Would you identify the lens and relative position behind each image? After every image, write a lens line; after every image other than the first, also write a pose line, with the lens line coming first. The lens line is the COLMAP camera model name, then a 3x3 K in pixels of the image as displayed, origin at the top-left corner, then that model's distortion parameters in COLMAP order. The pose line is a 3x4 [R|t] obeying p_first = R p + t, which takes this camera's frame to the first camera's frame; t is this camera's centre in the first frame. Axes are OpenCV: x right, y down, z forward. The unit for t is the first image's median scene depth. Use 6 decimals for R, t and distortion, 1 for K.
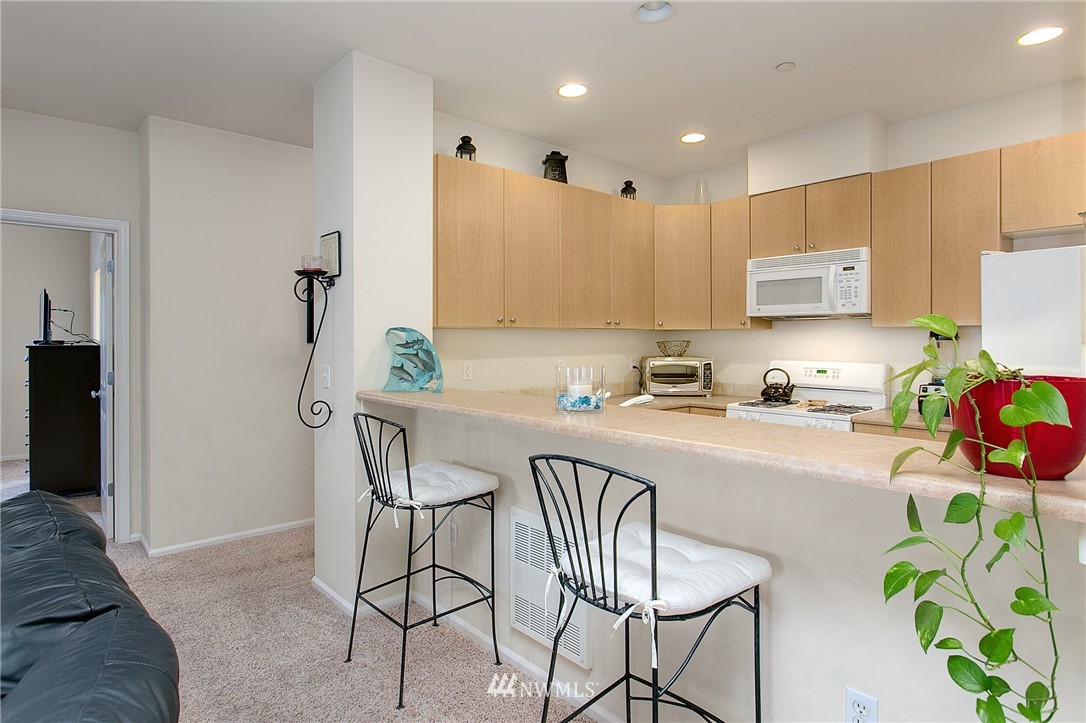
lens RADIAL K [[576.6, 0, 561.8], [0, 576.6, 337.3], [0, 0, 1]] dist [-0.022884, -0.000922]
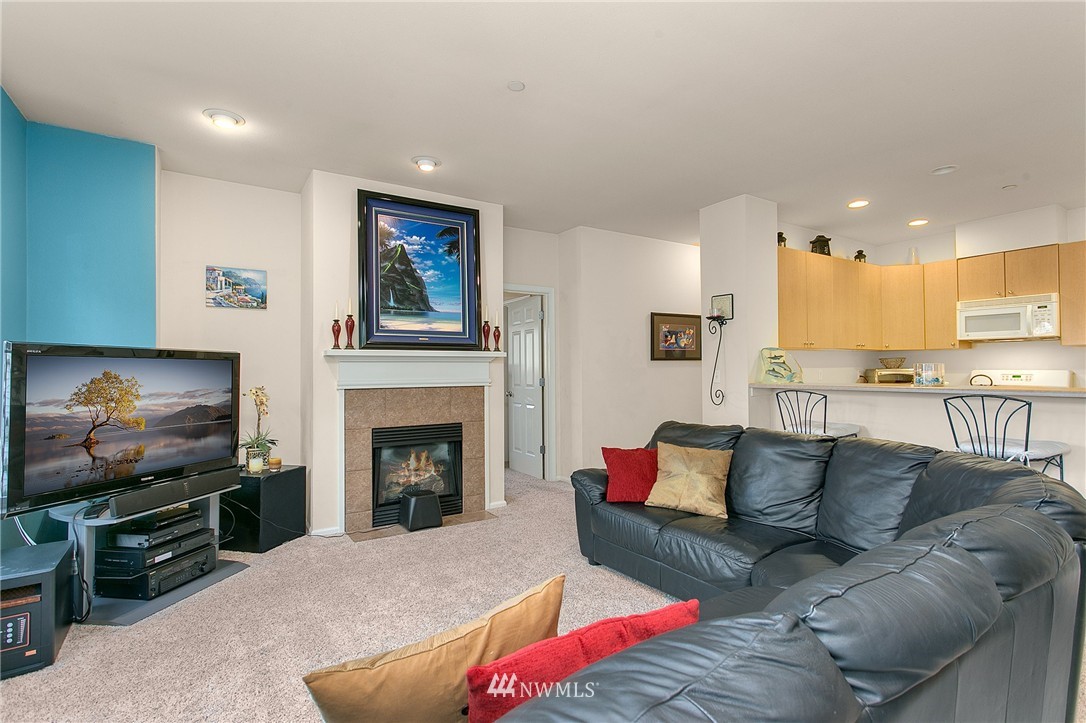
lens RADIAL K [[553.5, 0, 537.8], [0, 553.5, 368.2], [0, 0, 1]] dist [0.003376, -0.000645]
pose [[0.990332, -0.007427, -0.138515, -0.603641], [0.007212, 0.999972, -0.002054, 0.035082], [0.138527, 0.001035, 0.990358, -0.627778]]
